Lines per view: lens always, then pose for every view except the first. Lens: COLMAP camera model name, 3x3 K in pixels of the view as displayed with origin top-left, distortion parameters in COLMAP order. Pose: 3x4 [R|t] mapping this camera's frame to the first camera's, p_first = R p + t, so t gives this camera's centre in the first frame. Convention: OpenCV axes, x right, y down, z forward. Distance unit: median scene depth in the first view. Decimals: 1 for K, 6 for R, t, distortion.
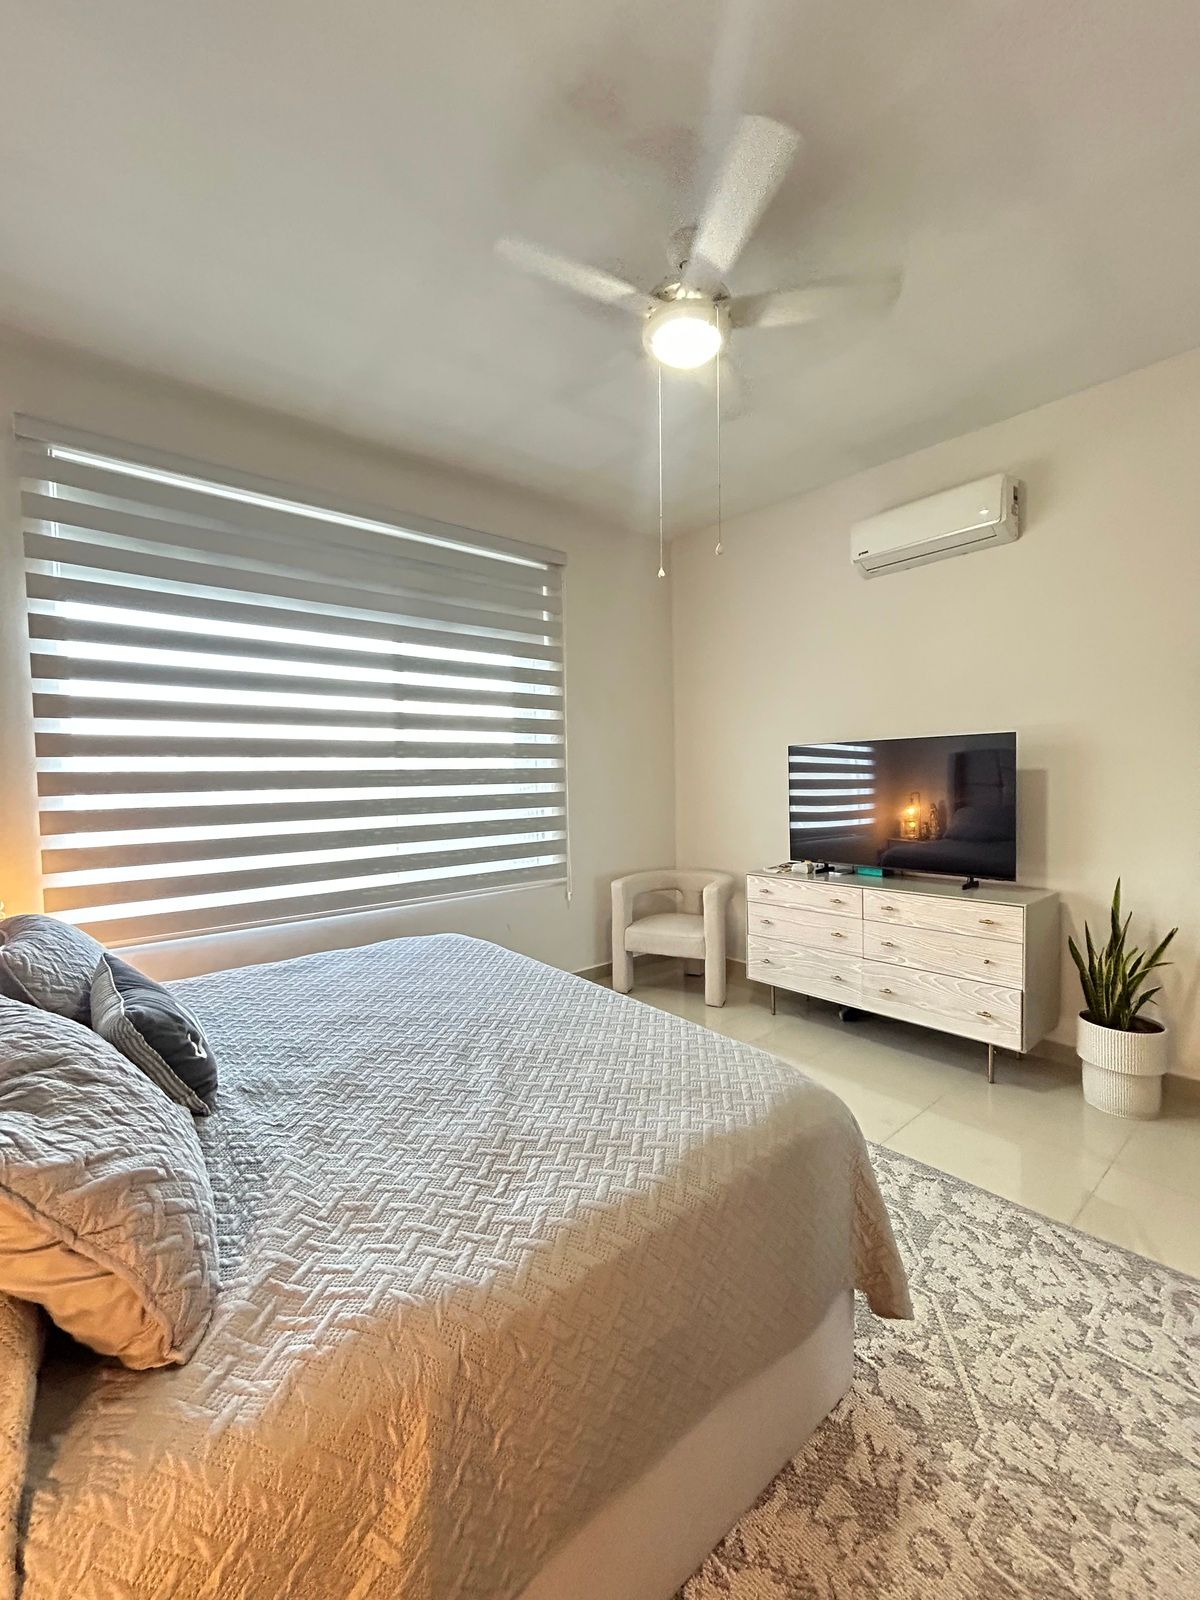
lens RADIAL K [[641.0, 0, 606.8], [0, 641.0, 798.4], [0, 0, 1]] dist [-0.003337, -0.000292]
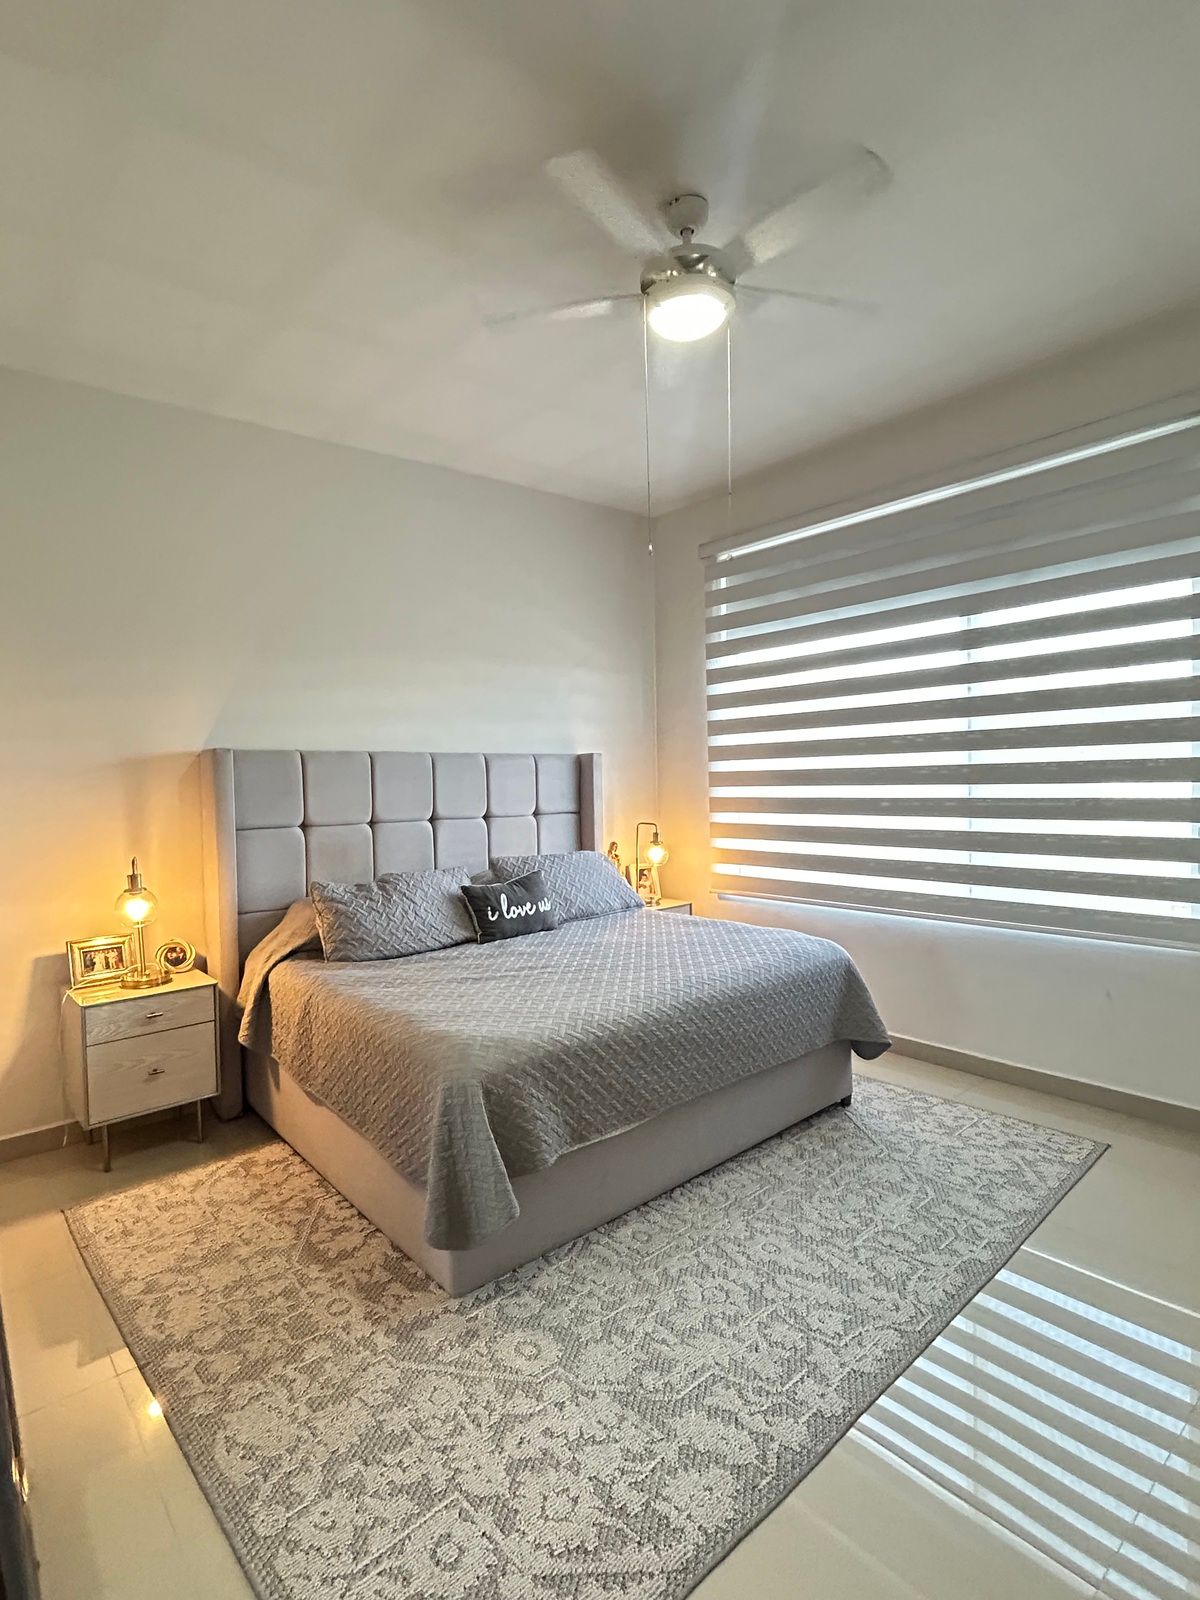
lens RADIAL K [[796.2, 0, 597.6], [0, 796.2, 797.3], [0, 0, 1]] dist [-0.013881, 0.005737]
pose [[0.023504, 0.041407, -0.998866, 1.950314], [-0.006505, 0.999127, 0.041265, -0.109201], [0.999703, 0.005528, 0.023752, 1.286893]]
